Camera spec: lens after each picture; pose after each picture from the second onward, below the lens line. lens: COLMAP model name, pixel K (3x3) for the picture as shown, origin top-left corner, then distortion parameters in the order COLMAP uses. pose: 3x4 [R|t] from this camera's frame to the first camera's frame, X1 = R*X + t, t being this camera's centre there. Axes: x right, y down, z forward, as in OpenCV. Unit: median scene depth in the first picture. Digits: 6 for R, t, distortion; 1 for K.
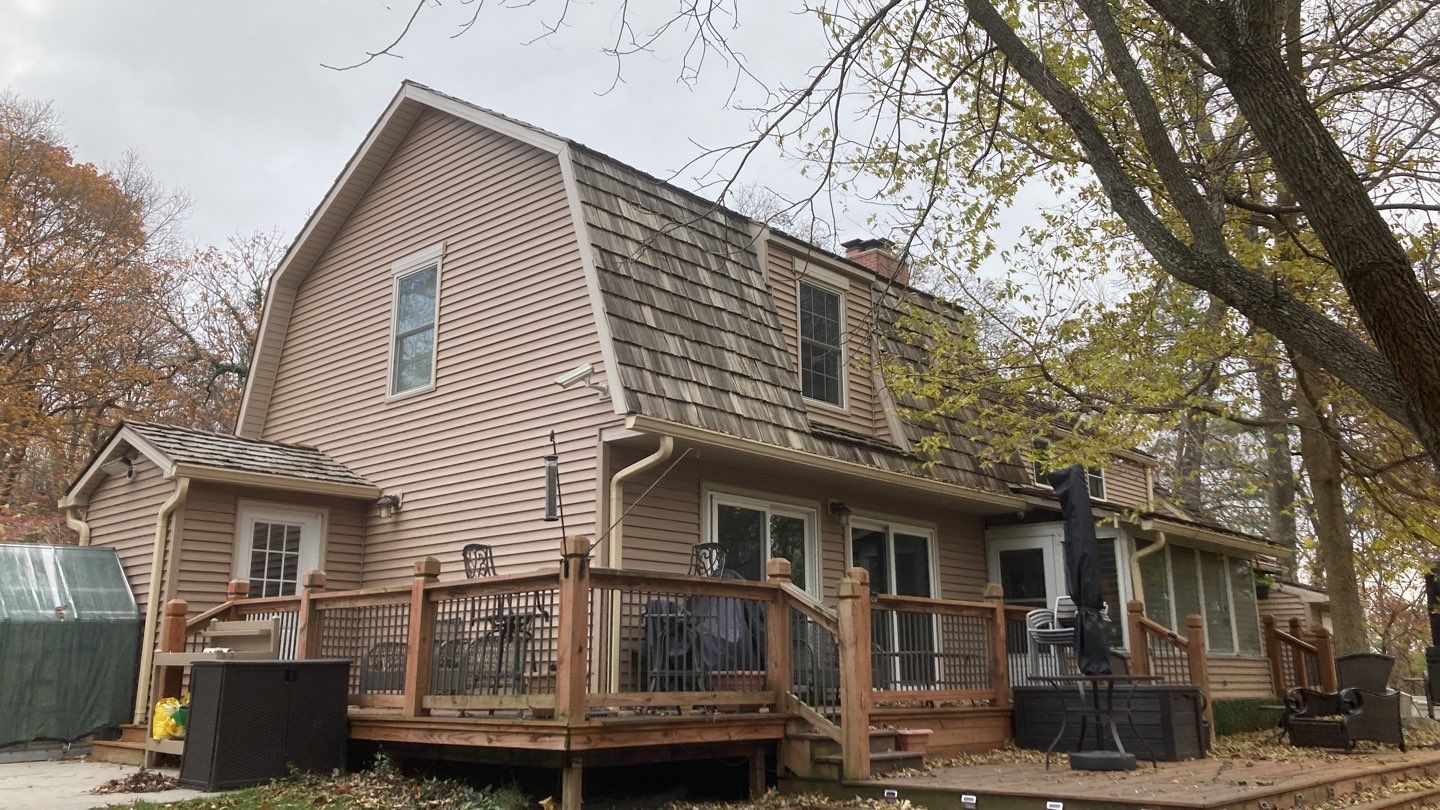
lens RADIAL K [[1155.7, 0, 725.0], [0, 1155.7, 400.6], [0, 0, 1]] dist [0.005993, -0.007074]
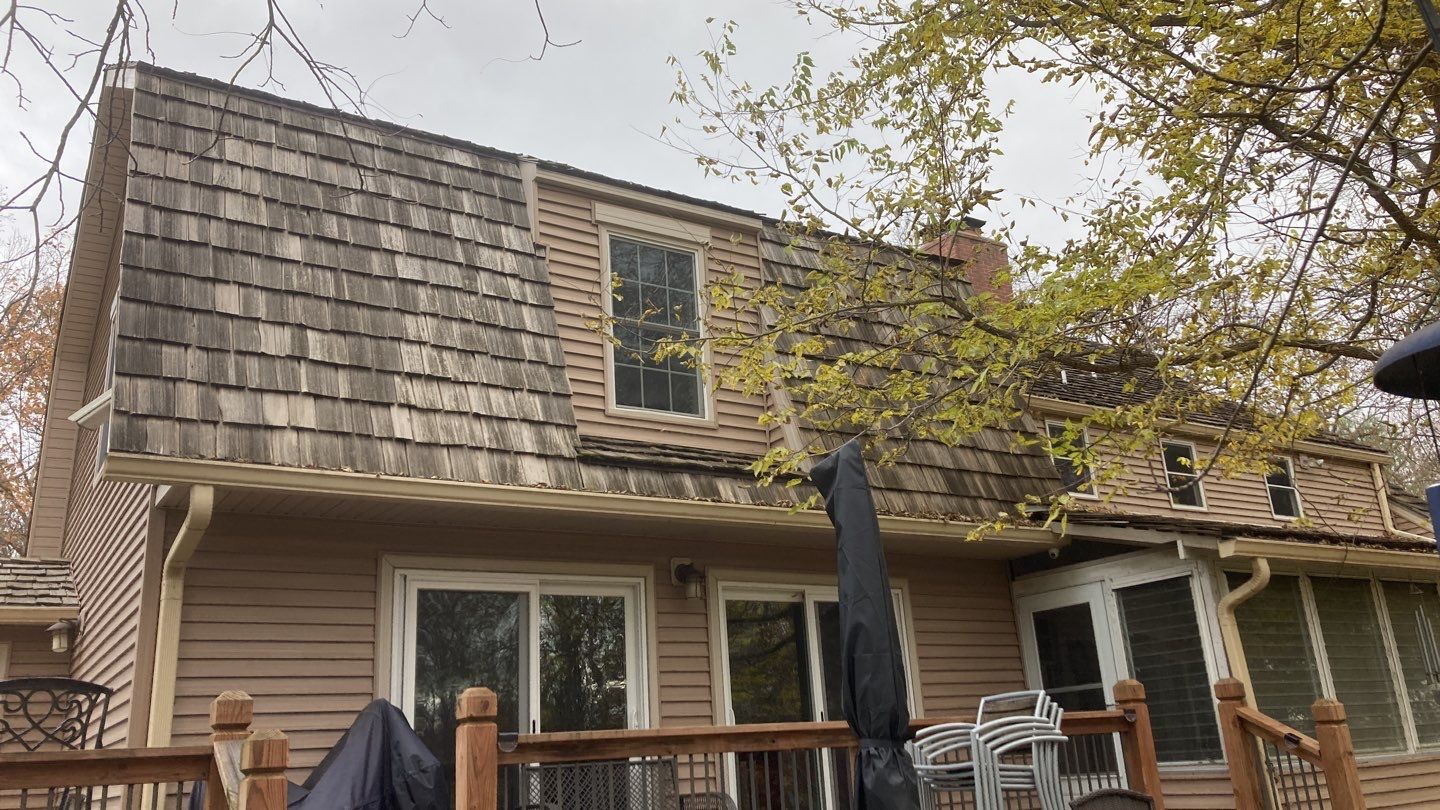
lens RADIAL K [[1155.7, 0, 718.5], [0, 1155.7, 416.8], [0, 0, 1]] dist [0.005993, -0.007074]
pose [[0.964057, -0.131918, -0.230633, 0.276424], [0.118882, 0.990466, -0.069597, 0.055247], [0.237615, 0.039677, 0.970549, 0.392796]]
